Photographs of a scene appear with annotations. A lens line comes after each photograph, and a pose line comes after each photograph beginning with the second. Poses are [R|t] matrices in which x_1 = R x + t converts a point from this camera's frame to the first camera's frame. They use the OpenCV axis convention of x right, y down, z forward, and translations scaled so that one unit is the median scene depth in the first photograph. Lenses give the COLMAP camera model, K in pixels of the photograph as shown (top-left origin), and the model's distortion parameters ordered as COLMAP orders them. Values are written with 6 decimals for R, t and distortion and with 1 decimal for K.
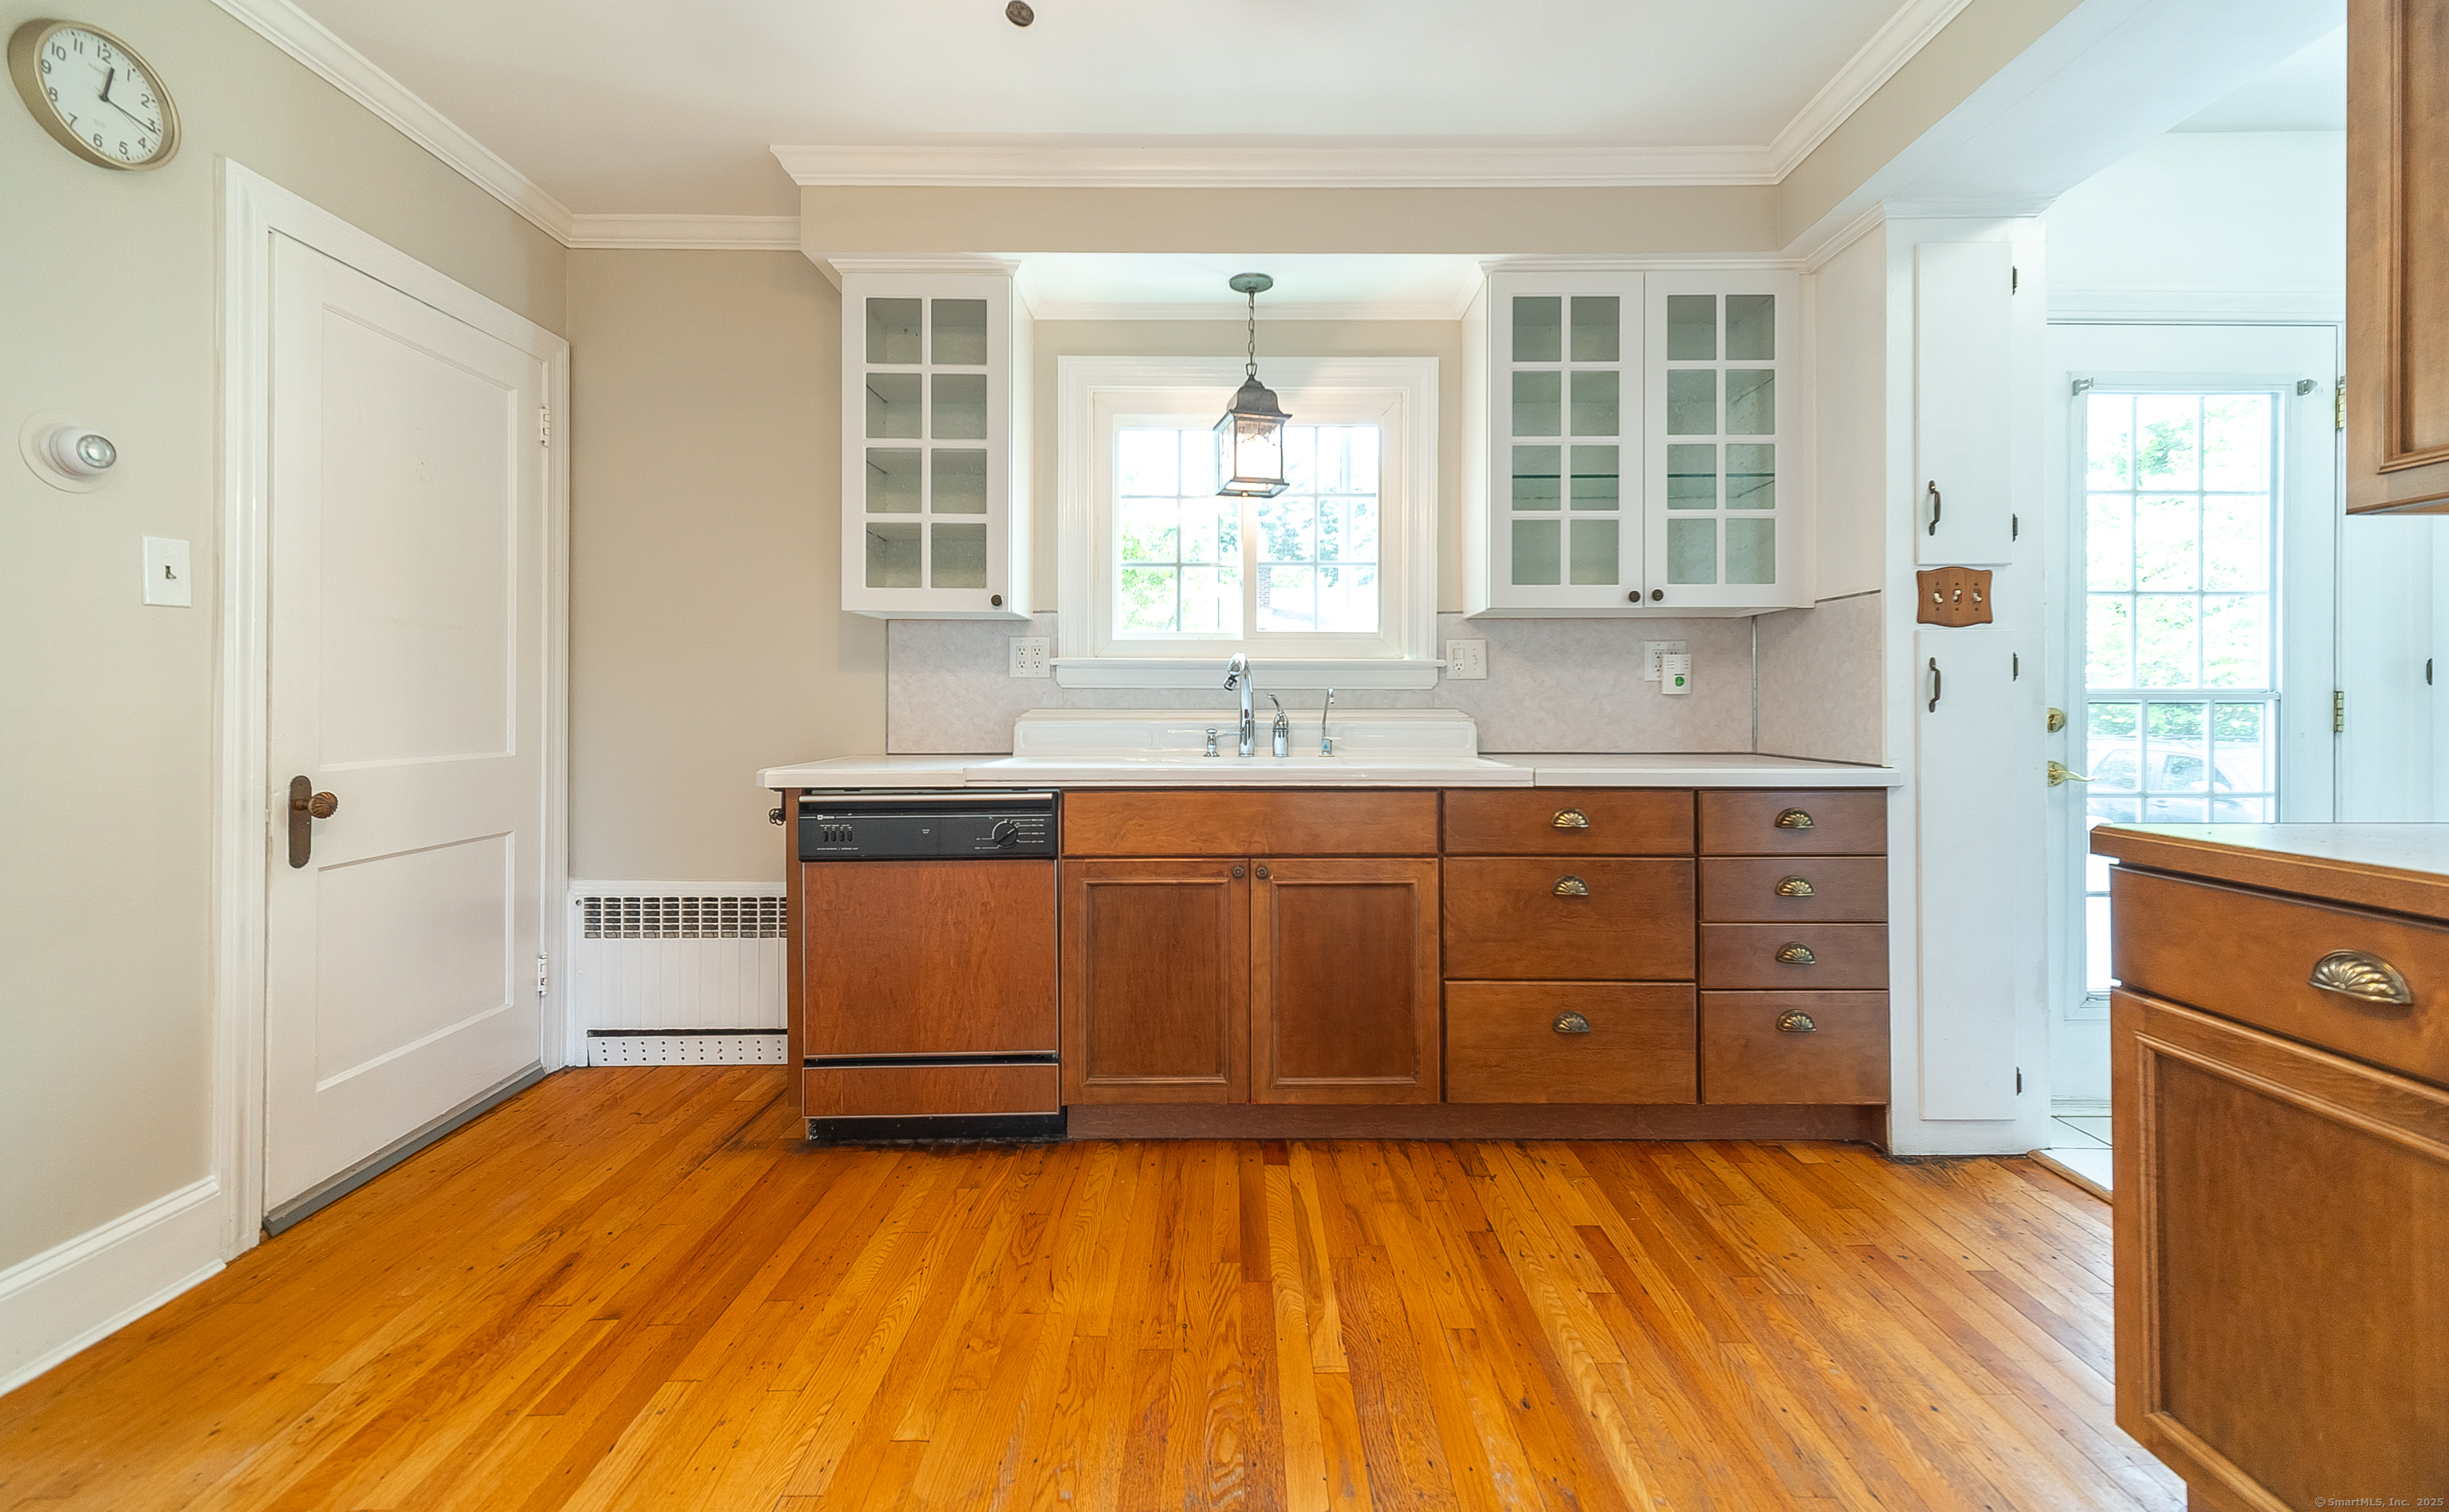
lens RADIAL K [[959.5, 0, 1252.8], [0, 959.5, 696.0], [0, 0, 1]] dist [0.014066, -0.000082]
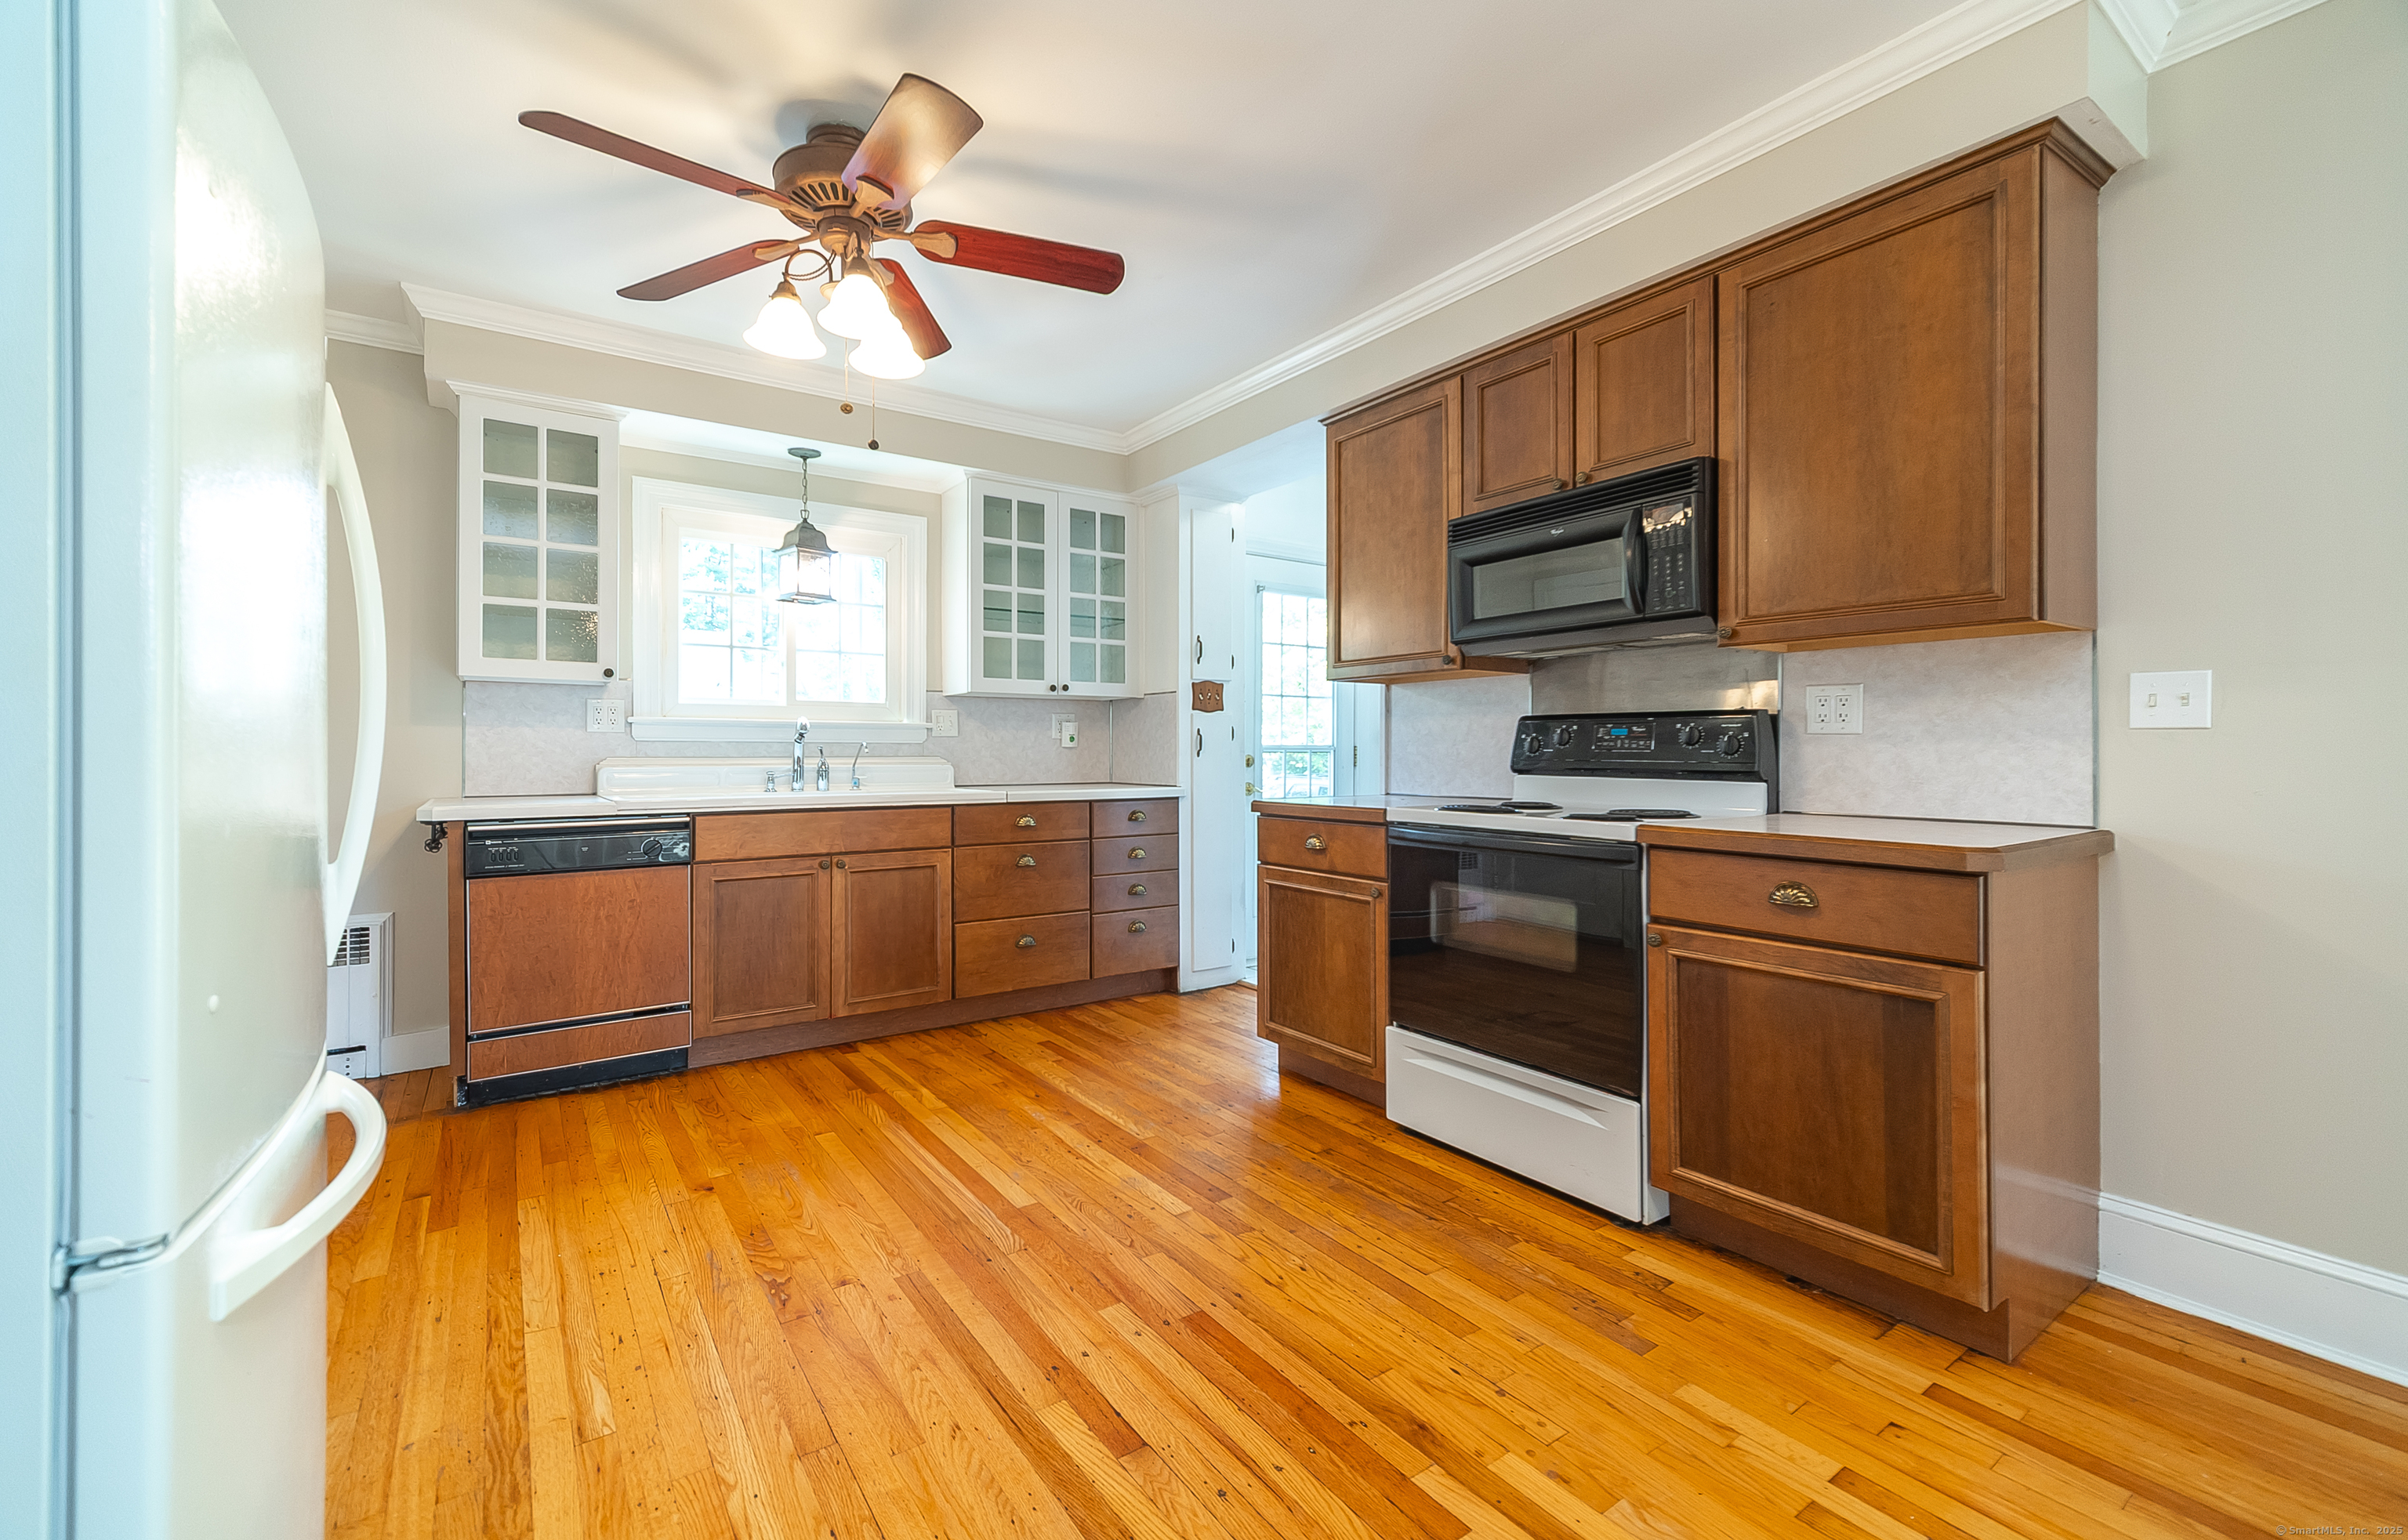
lens RADIAL K [[971.0, 0, 1156.6], [0, 971.0, 754.0], [0, 0, 1]] dist [0.015119, -0.000375]
pose [[0.837924, -0.001470, 0.545785, -0.383877], [-0.003010, 0.999969, 0.007314, -0.002754], [-0.545779, -0.007772, 0.837893, -0.521702]]
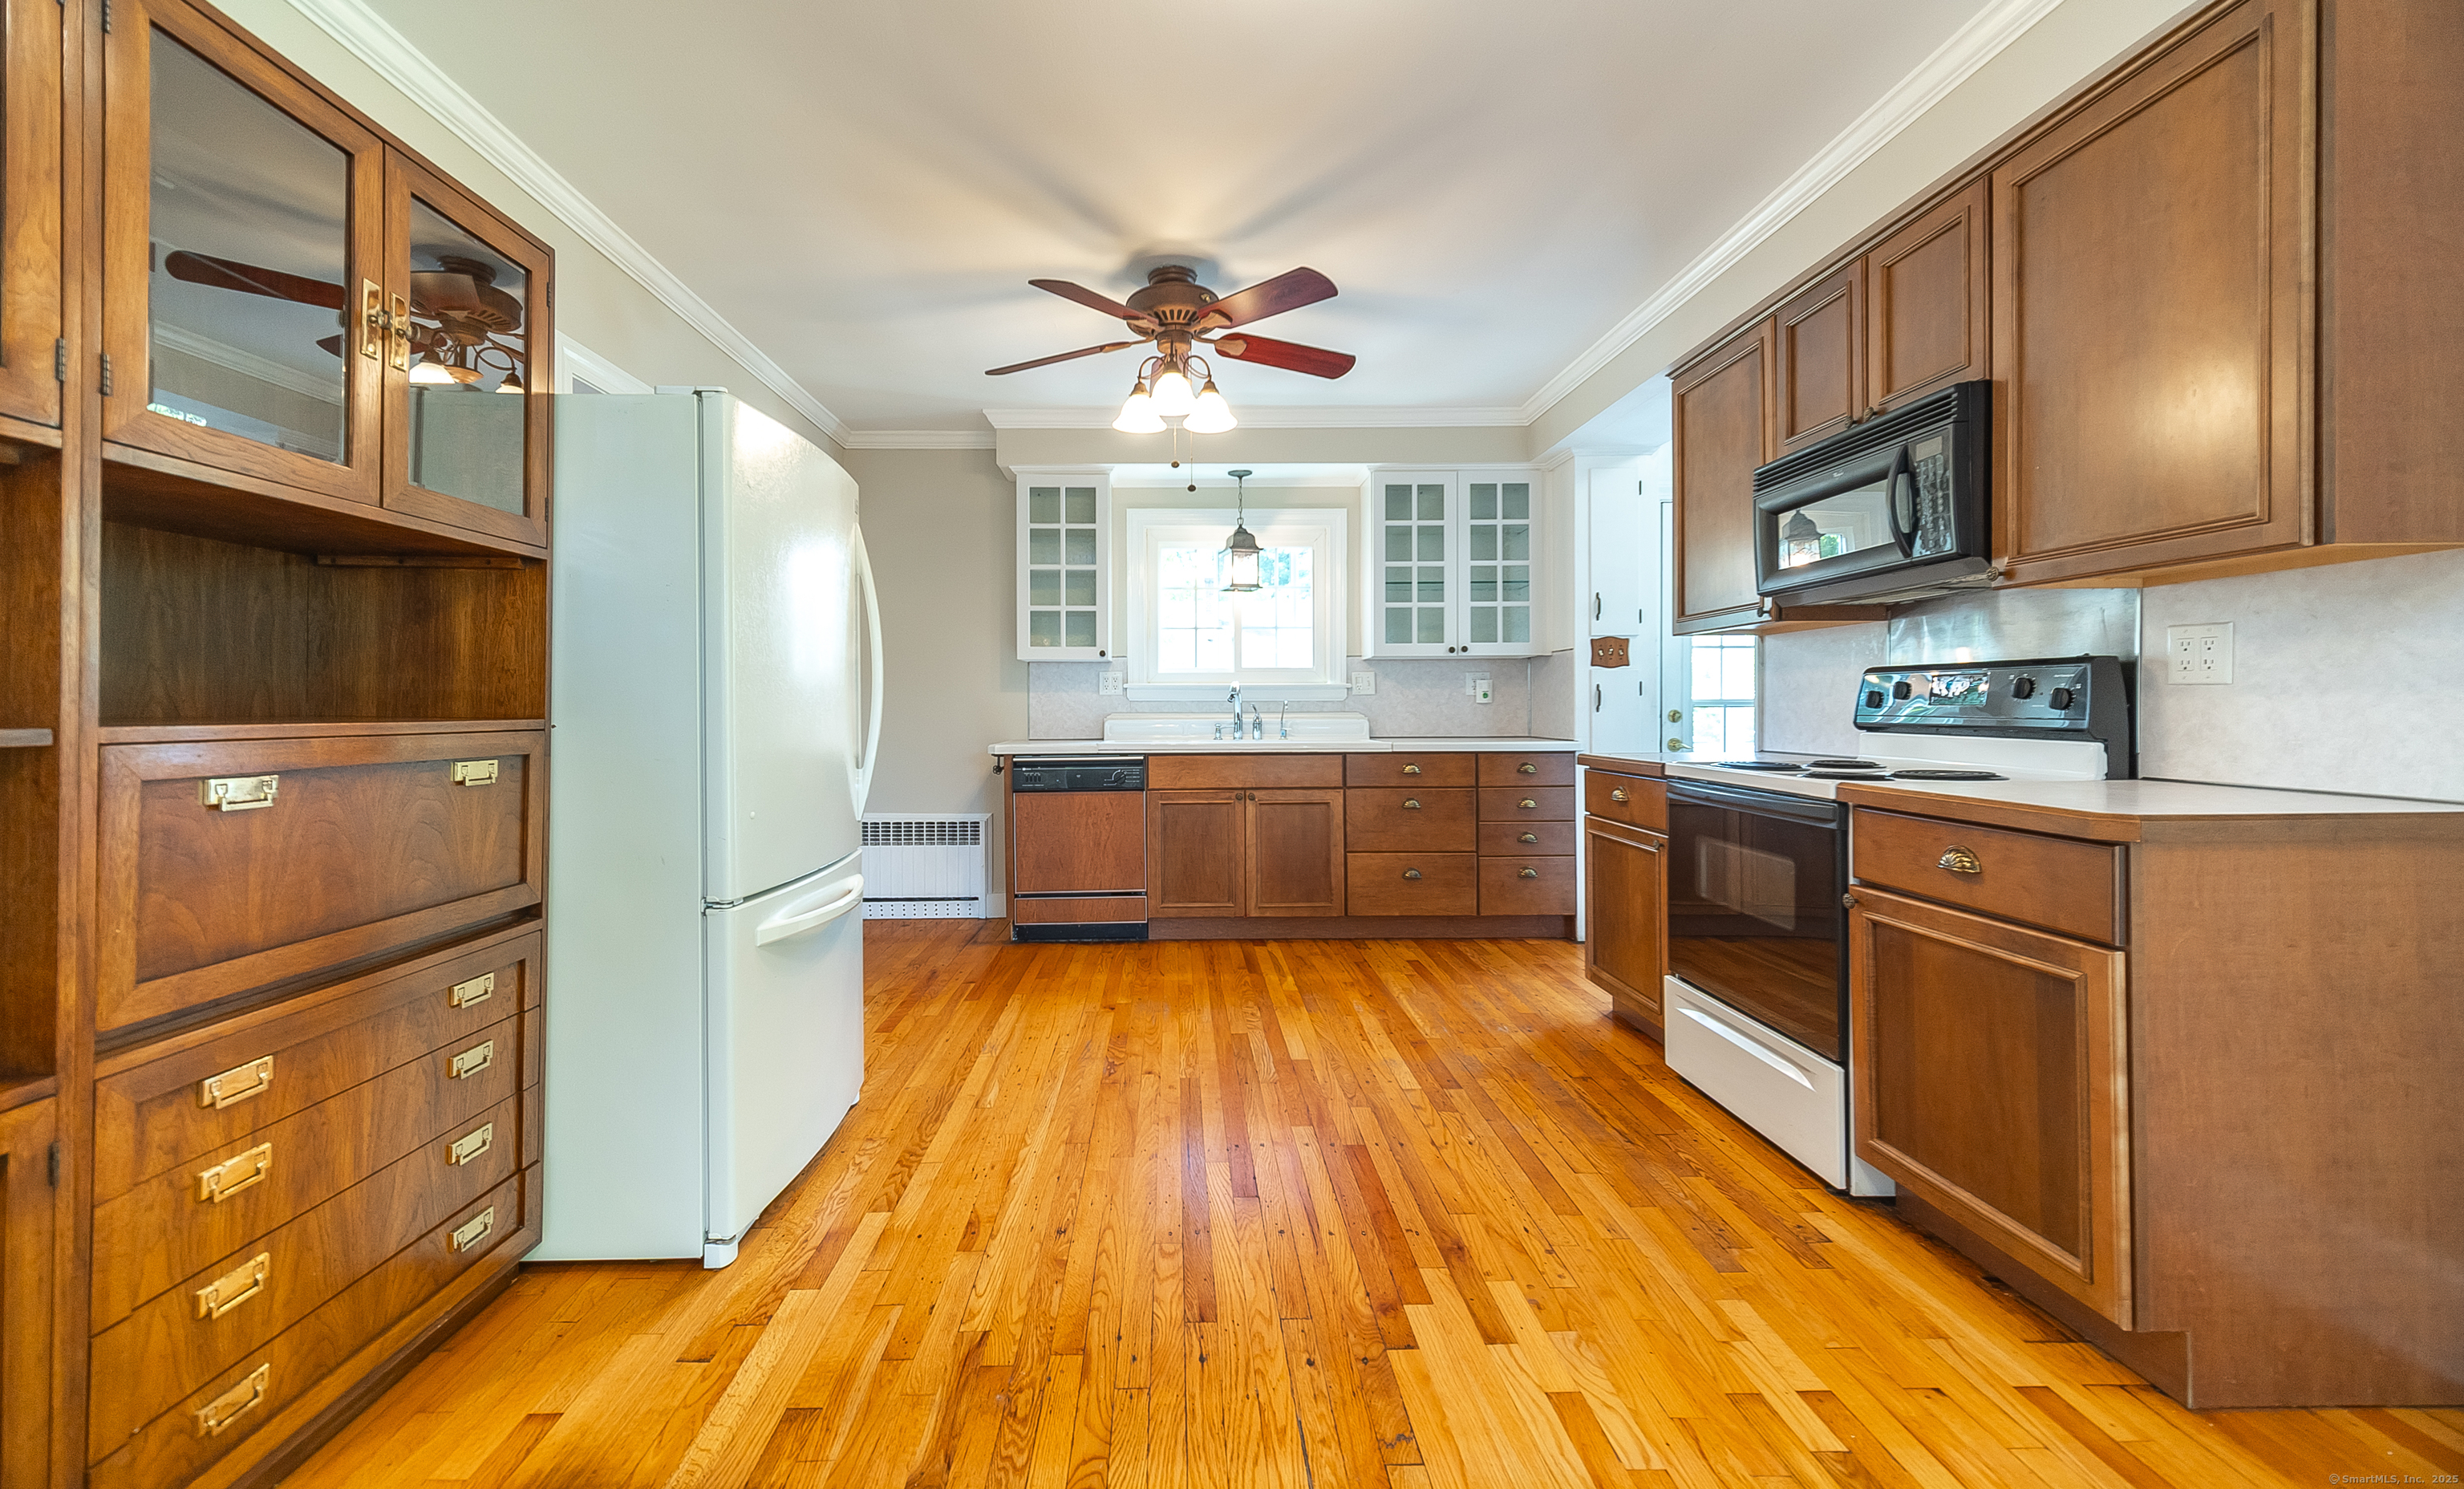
lens RADIAL K [[970.4, 0, 1203.3], [0, 970.4, 717.2], [0, 0, 1]] dist [0.017671, -0.000090]
pose [[0.999946, -0.005237, 0.008988, -0.097638], [0.005090, 0.999854, 0.016305, -0.008143], [-0.009072, -0.016258, 0.999827, -0.885235]]
